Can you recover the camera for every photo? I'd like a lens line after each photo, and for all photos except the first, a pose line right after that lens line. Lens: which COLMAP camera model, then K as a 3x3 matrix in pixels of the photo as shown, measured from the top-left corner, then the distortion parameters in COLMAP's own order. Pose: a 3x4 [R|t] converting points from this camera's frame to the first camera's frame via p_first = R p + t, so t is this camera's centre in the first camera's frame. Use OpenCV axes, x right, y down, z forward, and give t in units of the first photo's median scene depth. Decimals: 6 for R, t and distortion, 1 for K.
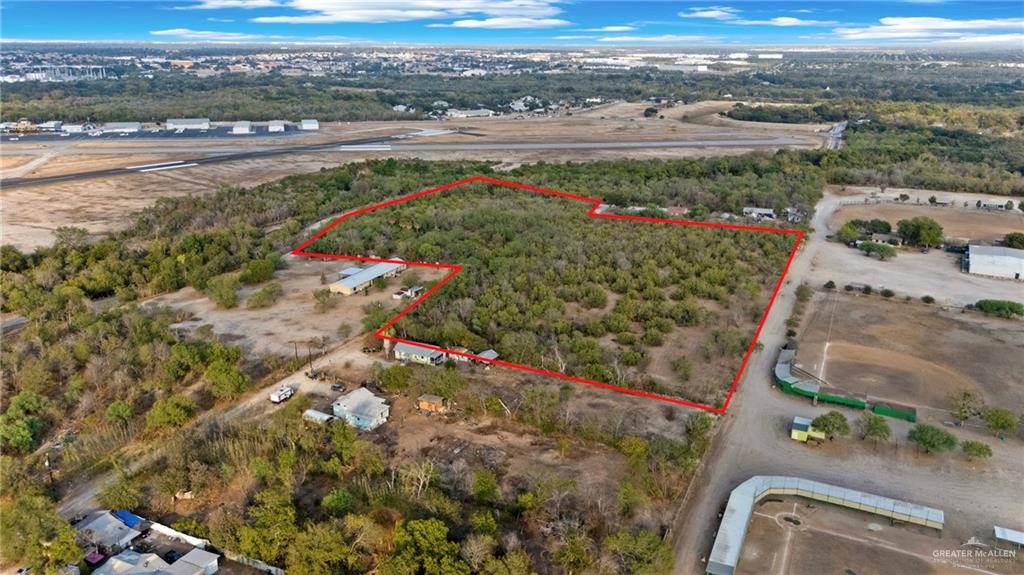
lens RADIAL K [[755.4, 0, 512.0], [0, 755.4, 287.5], [0, 0, 1]] dist [0.065706, -0.063392]
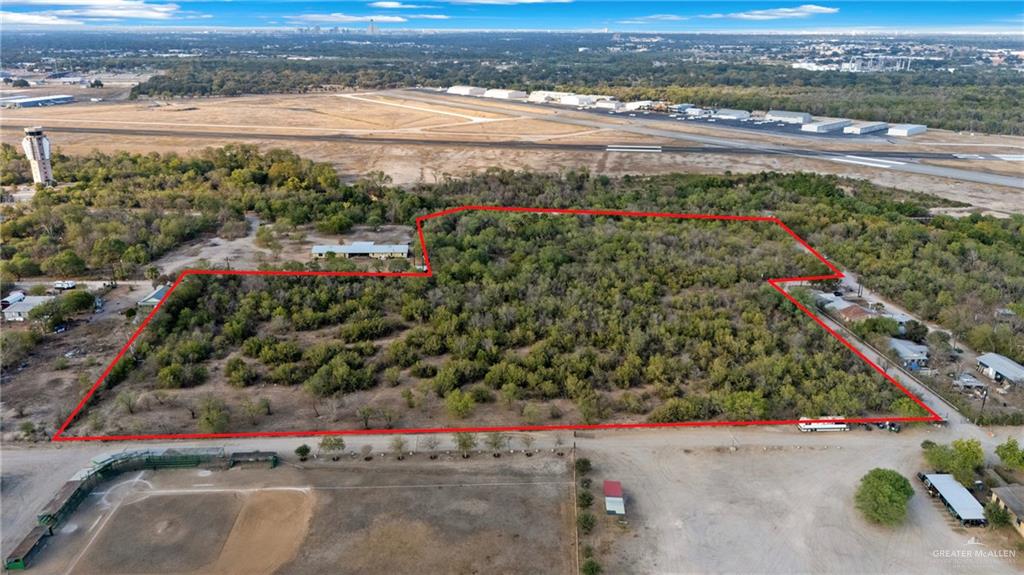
lens RADIAL K [[755.4, 0, 512.0], [0, 755.4, 287.5], [0, 0, 1]] dist [0.065706, -0.063392]
pose [[0.465717, 0.284441, -0.837974, 0.411151], [-0.276381, 0.946319, 0.167614, -0.103010], [0.840667, 0.153540, 0.519331, 0.322264]]
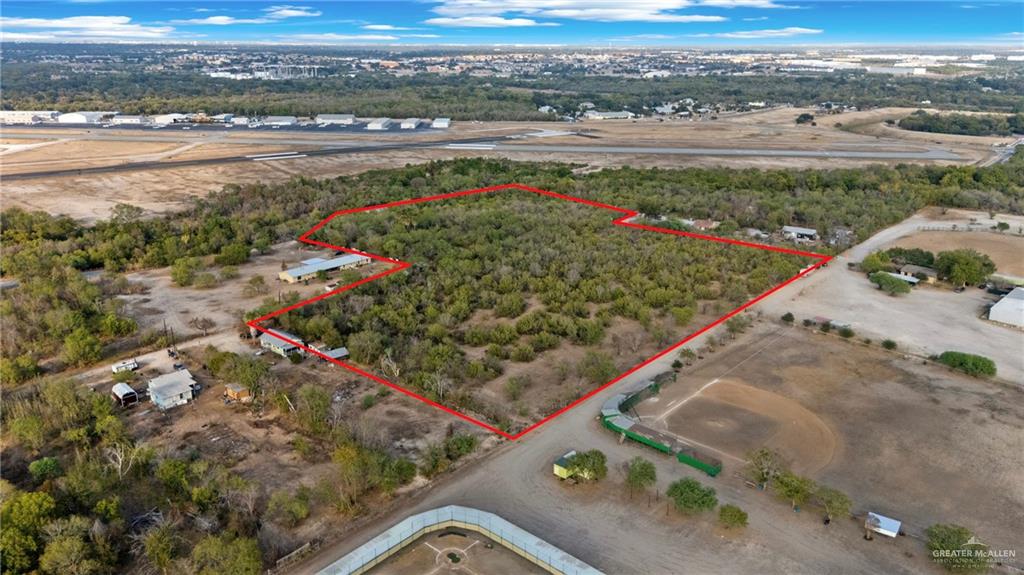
lens RADIAL K [[755.4, 0, 512.0], [0, 755.4, 287.5], [0, 0, 1]] dist [0.065706, -0.063392]
pose [[0.962147, 0.084139, -0.259217, 0.167047], [-0.084530, 0.996374, 0.009660, -0.009658], [0.259090, 0.012617, 0.965771, 0.030867]]
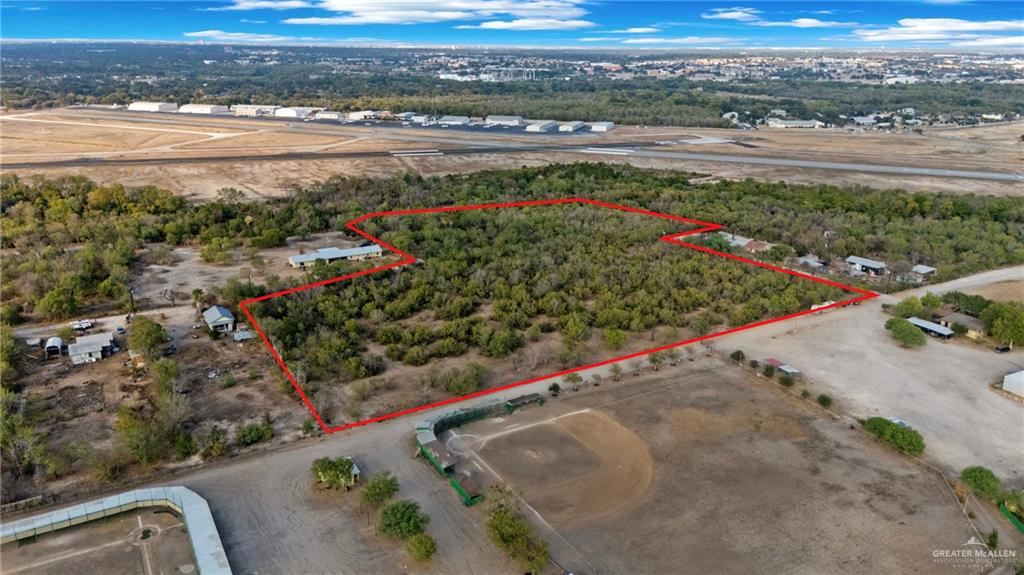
lens RADIAL K [[755.4, 0, 512.0], [0, 755.4, 287.5], [0, 0, 1]] dist [0.065706, -0.063392]
pose [[0.829154, 0.172364, -0.531784, 0.313825], [-0.175560, 0.983439, 0.045026, -0.033258], [0.530738, 0.056027, 0.845682, 0.104684]]
